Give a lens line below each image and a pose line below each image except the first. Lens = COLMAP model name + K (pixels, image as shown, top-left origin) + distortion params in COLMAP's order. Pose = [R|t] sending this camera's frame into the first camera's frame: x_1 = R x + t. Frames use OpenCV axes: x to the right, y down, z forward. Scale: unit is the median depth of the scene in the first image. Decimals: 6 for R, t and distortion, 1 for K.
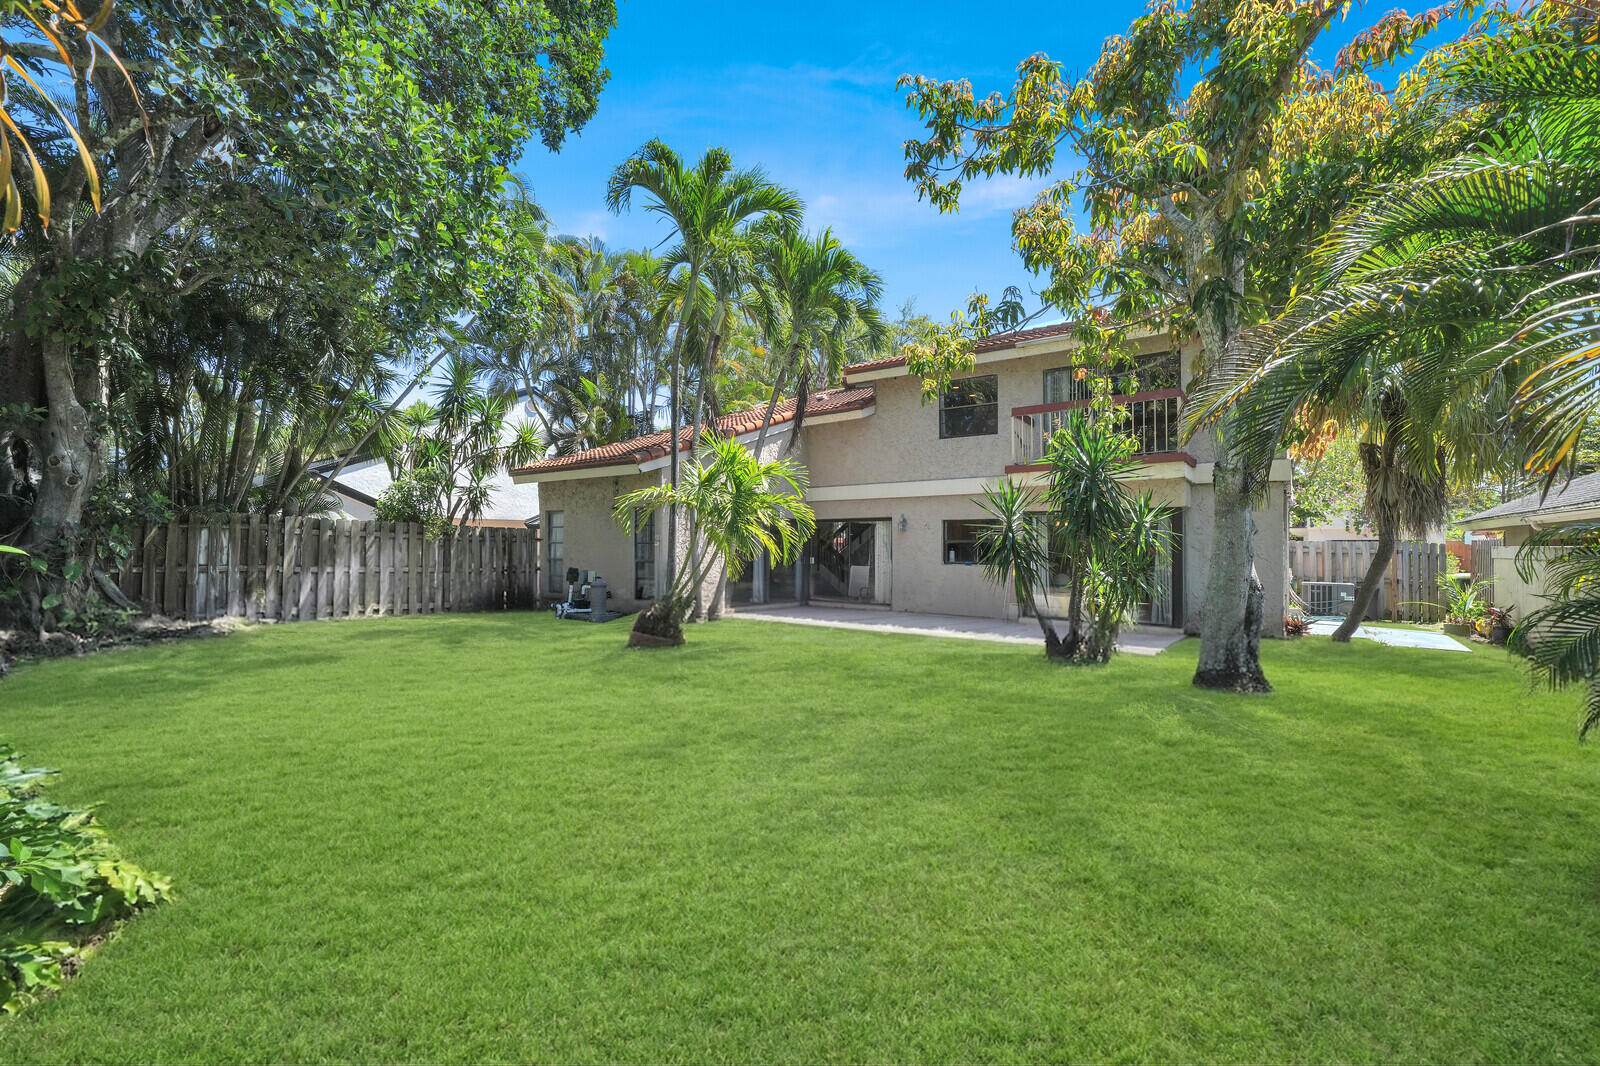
lens RADIAL K [[694.9, 0, 793.8], [0, 694.9, 532.3], [0, 0, 1]] dist [0.004762, 0.001474]
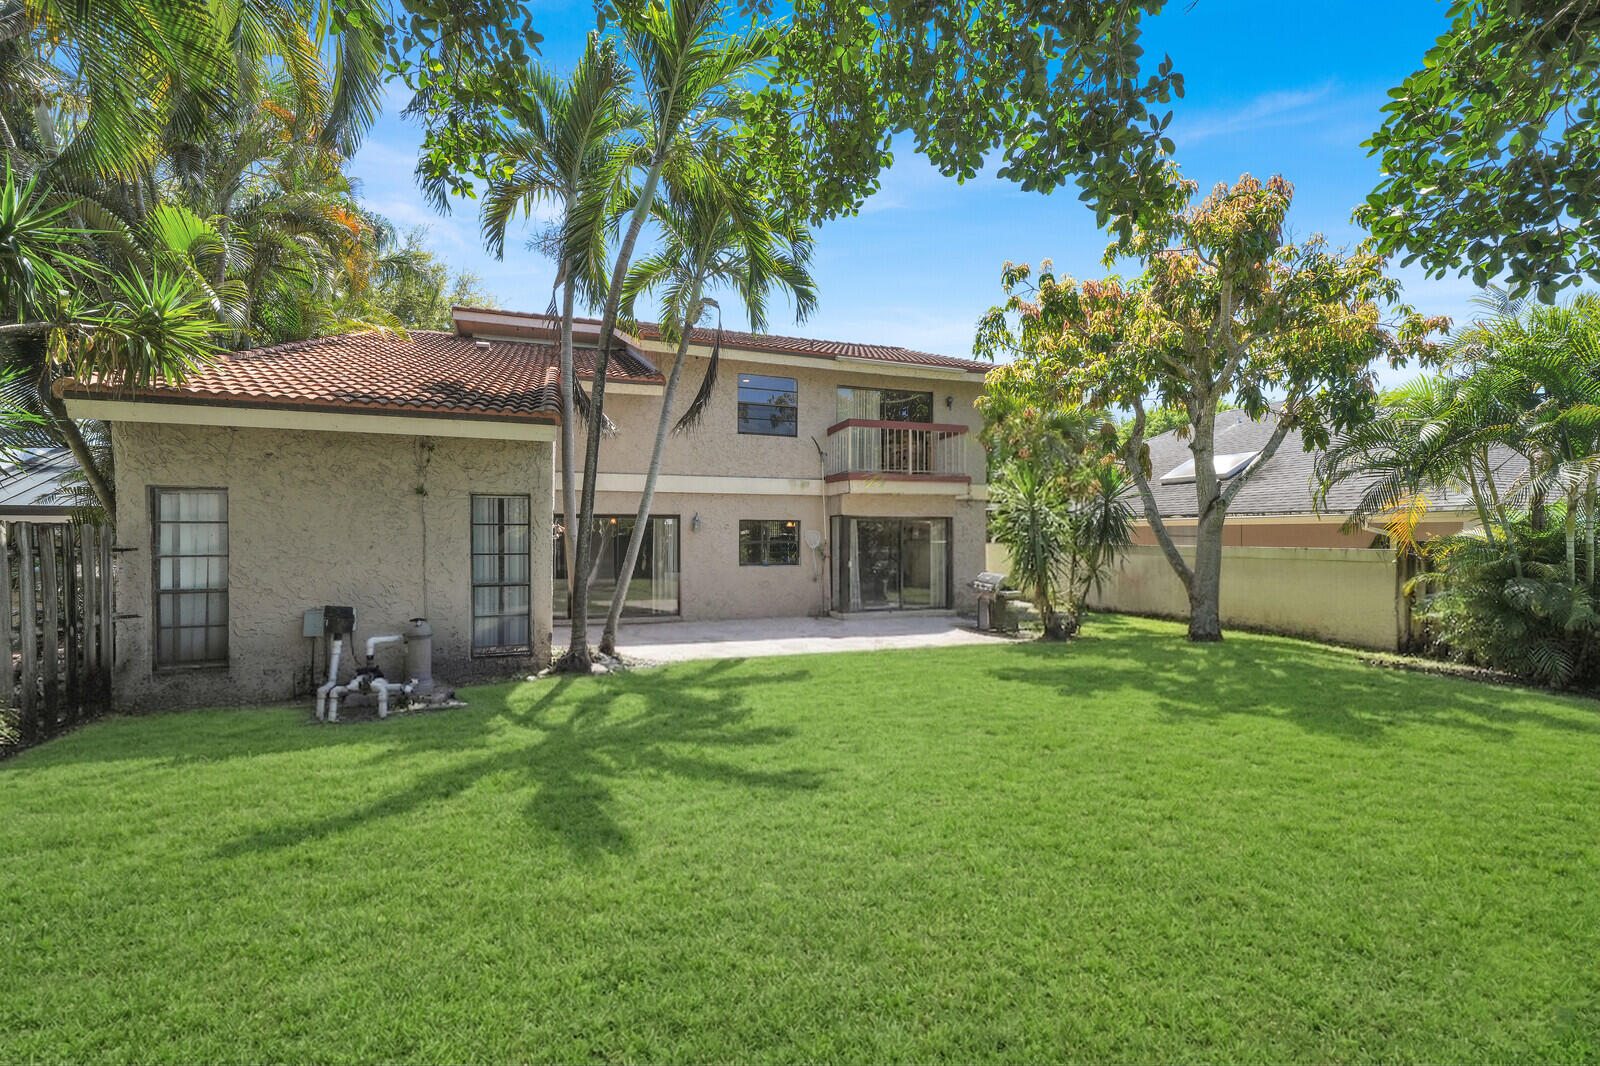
lens RADIAL K [[694.9, 0, 800.8], [0, 694.9, 532.7], [0, 0, 1]] dist [0.004762, 0.001474]
pose [[0.538924, -0.003129, 0.842349, -0.557451], [-0.018935, 0.999695, 0.015828, -0.017114], [-0.842142, -0.024480, 0.538701, 0.430548]]
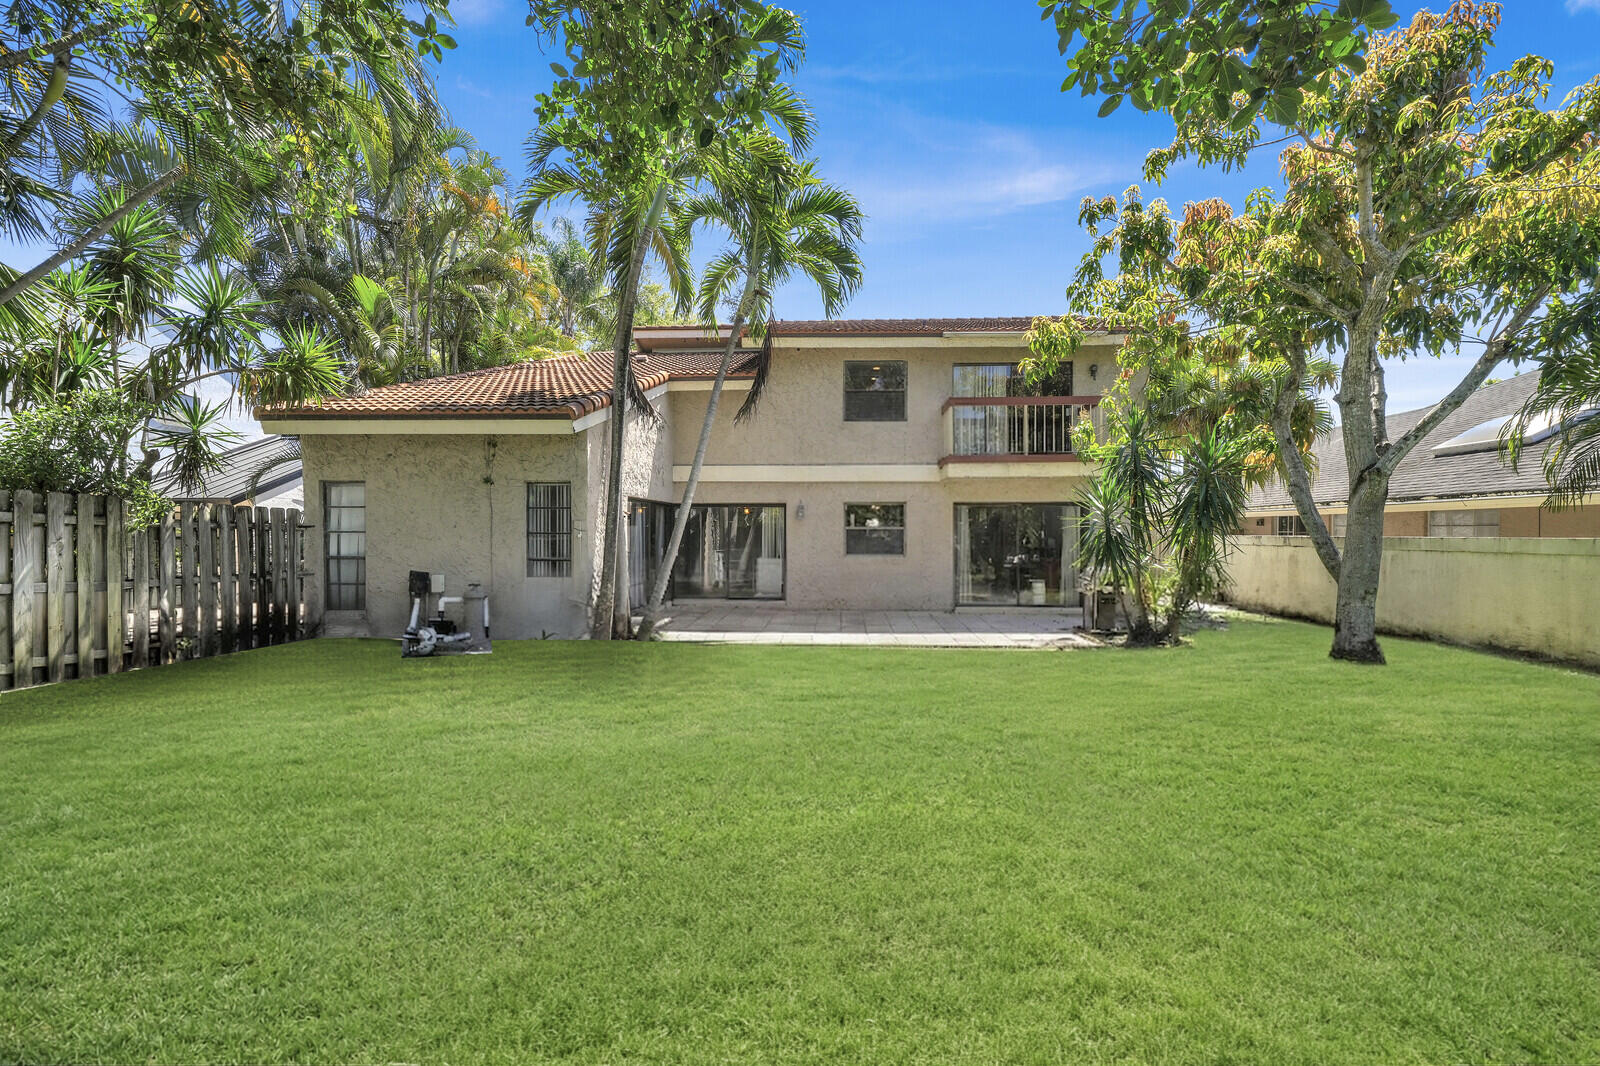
lens RADIAL K [[694.9, 0, 799.9], [0, 694.9, 539.8], [0, 0, 1]] dist [0.004762, 0.001474]
pose [[0.829921, -0.008711, 0.557813, -0.379891], [-0.011609, 0.999392, 0.032880, -0.003847], [-0.557760, -0.033764, 0.829315, 0.251407]]
